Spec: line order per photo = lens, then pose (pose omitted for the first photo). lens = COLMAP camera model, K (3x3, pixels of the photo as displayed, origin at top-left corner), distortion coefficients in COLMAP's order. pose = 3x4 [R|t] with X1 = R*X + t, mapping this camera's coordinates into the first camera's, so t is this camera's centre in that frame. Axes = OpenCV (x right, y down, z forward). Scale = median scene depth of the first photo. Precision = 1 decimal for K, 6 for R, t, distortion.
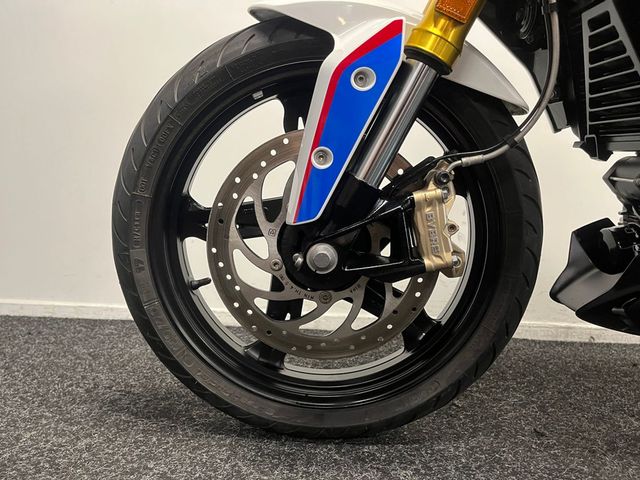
lens RADIAL K [[486.5, 0, 323.0], [0, 486.5, 244.6], [0, 0, 1]] dist [0.058349, -0.080075]
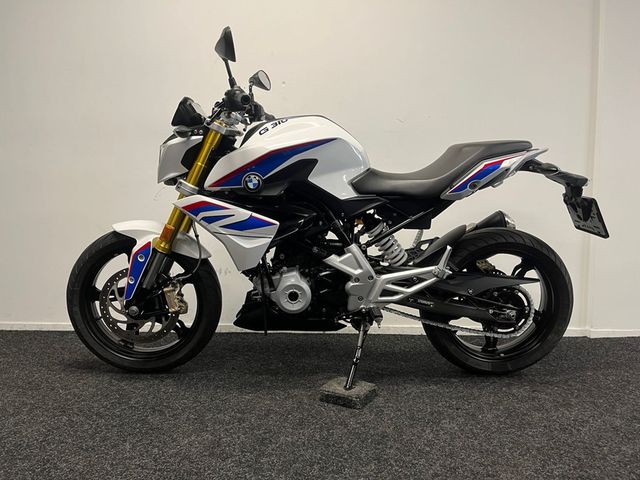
lens RADIAL K [[486.5, 0, 319.0], [0, 486.5, 239.6], [0, 0, 1]] dist [0.058349, -0.080075]
pose [[0.998974, -0.026471, 0.036756, 0.945077], [0.026792, 0.999607, -0.008276, -0.323519], [-0.036523, 0.009252, 0.999290, -1.921102]]
